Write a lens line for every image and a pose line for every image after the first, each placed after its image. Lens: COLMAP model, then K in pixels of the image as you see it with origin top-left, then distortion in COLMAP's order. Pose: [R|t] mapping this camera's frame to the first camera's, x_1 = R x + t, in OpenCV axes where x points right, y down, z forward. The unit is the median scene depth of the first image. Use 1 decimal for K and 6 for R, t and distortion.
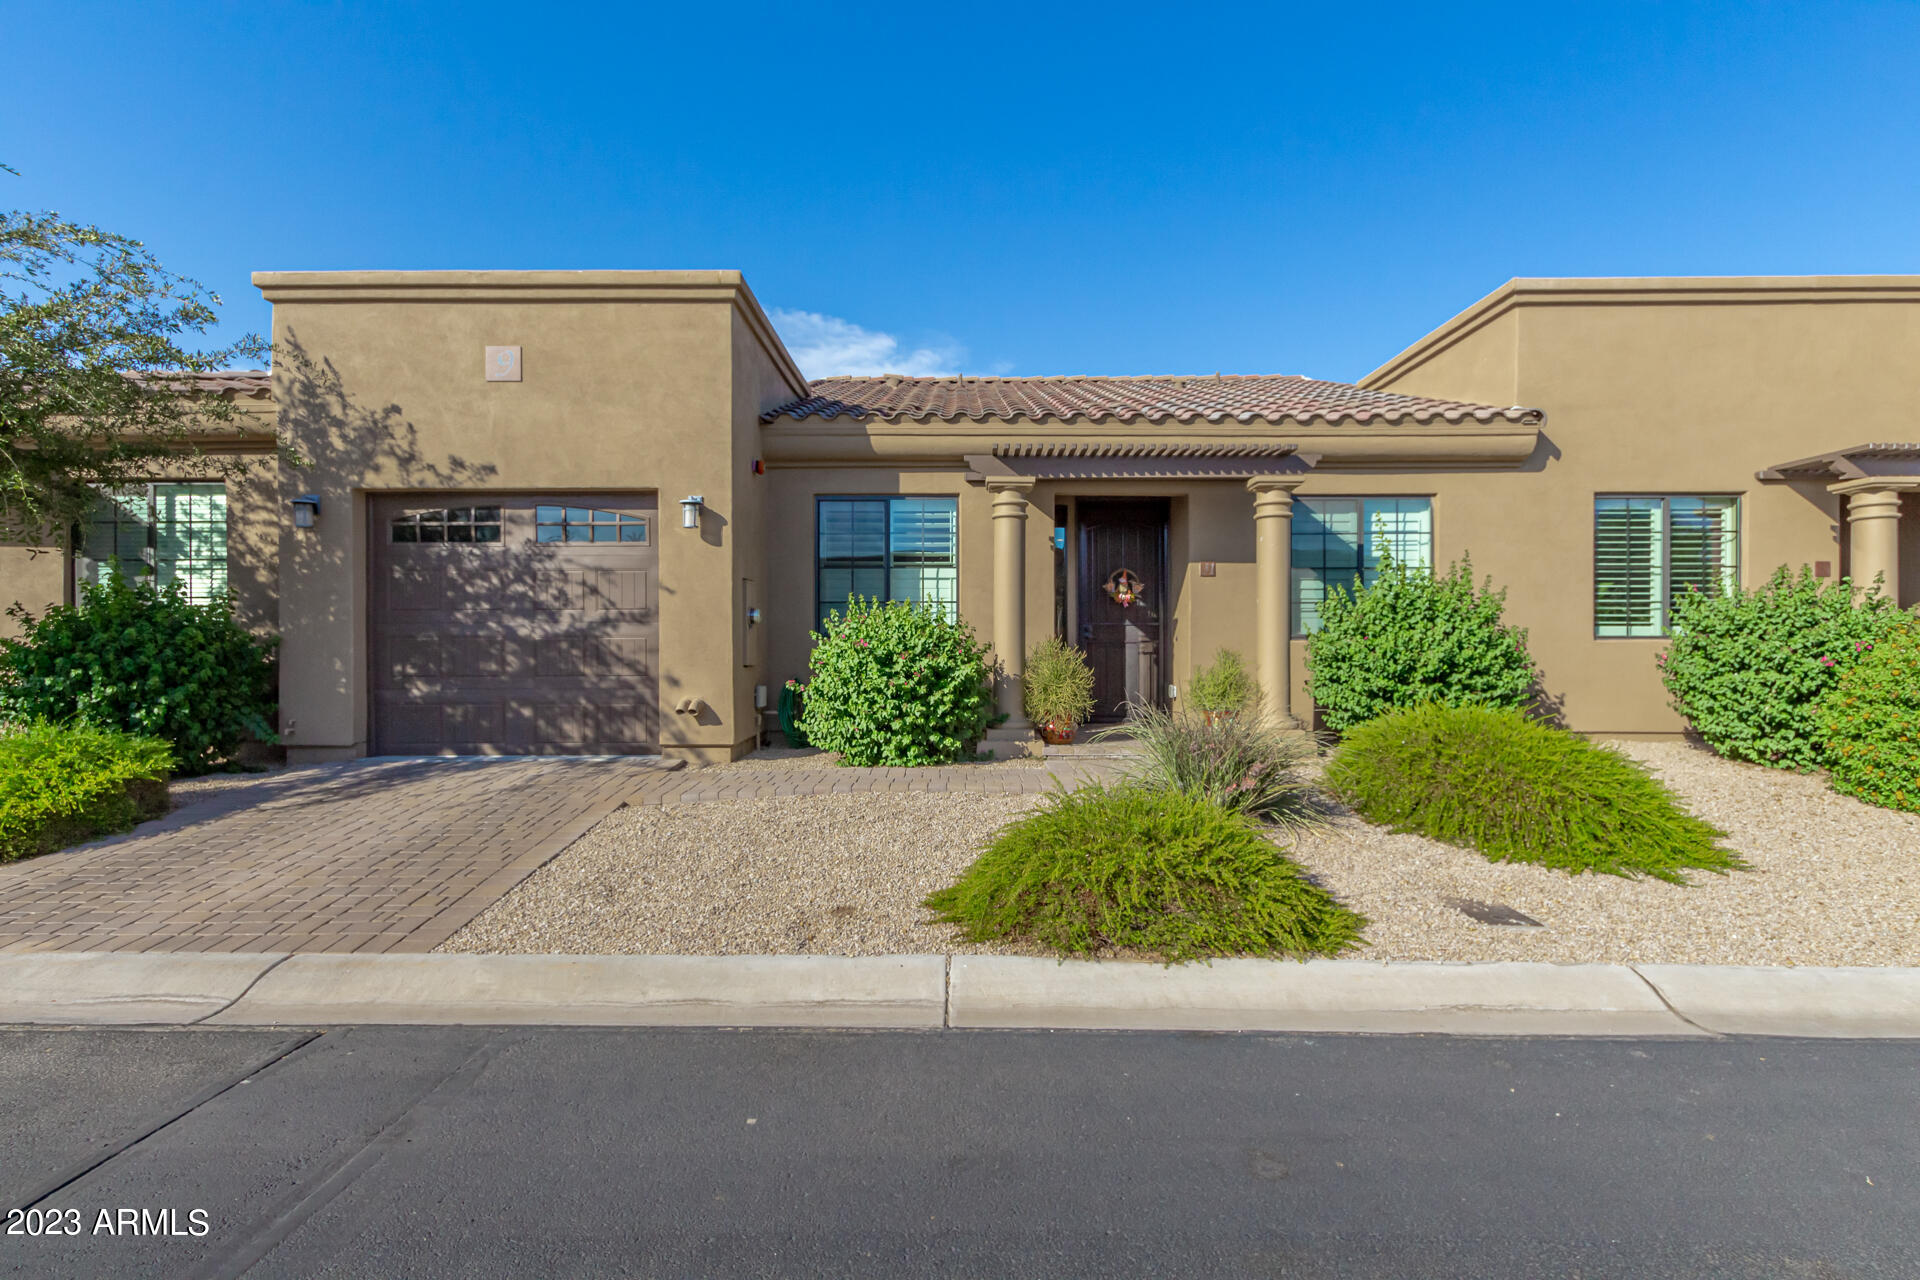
lens RADIAL K [[930.7, 0, 945.7], [0, 930.7, 643.3], [0, 0, 1]] dist [0.014835, -0.000825]
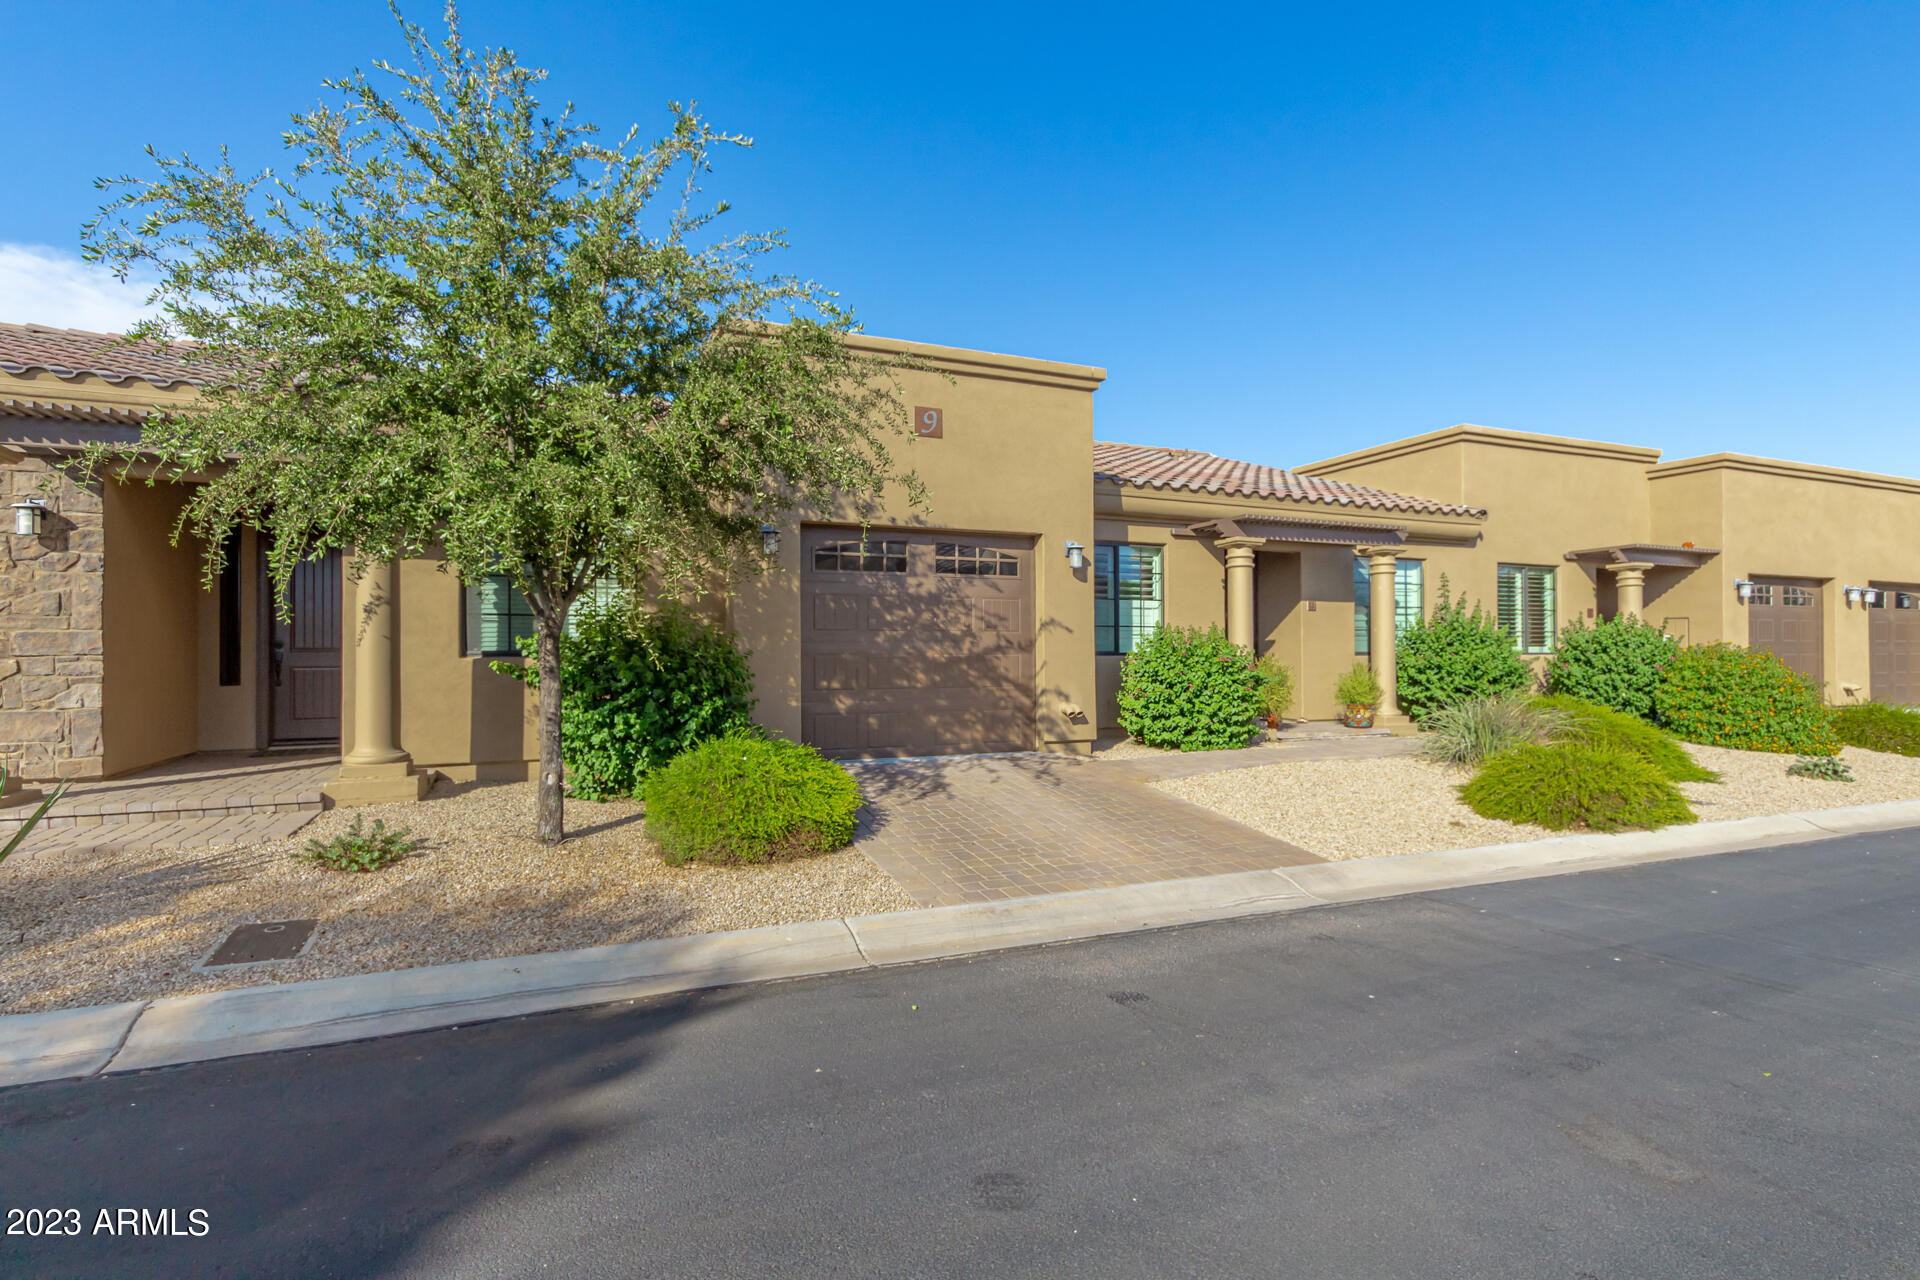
lens RADIAL K [[930.7, 0, 945.7], [0, 930.7, 643.3], [0, 0, 1]] dist [0.014835, -0.000825]
pose [[0.910658, 0.001858, 0.413158, -0.900584], [0.004288, 0.999894, -0.013948, -0.005813], [-0.413140, 0.014474, 0.910553, -0.062747]]
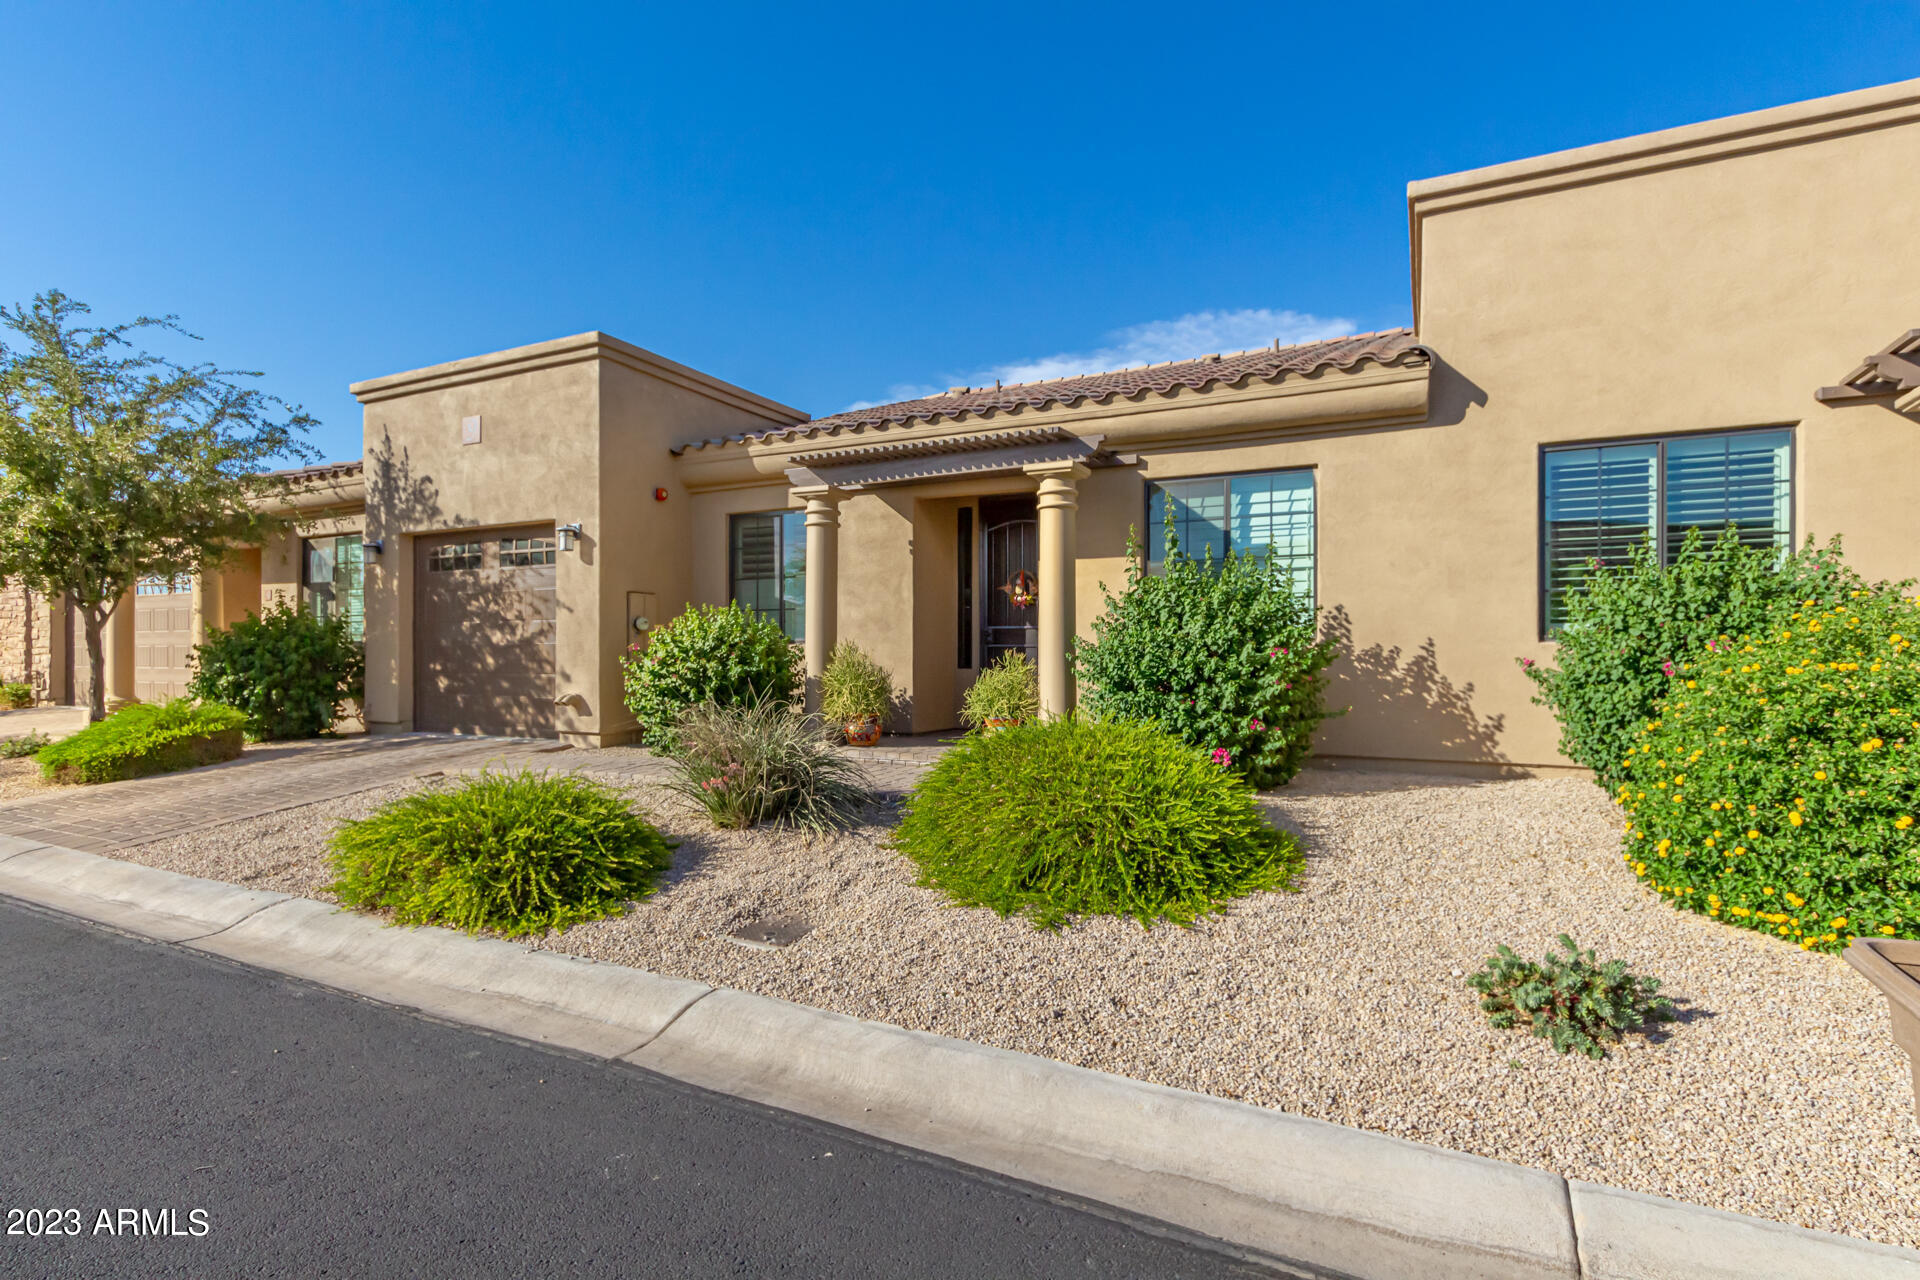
lens RADIAL K [[924.1, 0, 960.0], [0, 924.1, 640.0], [0, 0, 1]] dist [0.019714, 0.000262]
pose [[0.894010, -0.003407, -0.448033, 0.677518], [-0.001465, 0.999944, -0.010527, 0.002598], [0.448044, 0.010067, 0.893955, 0.152832]]
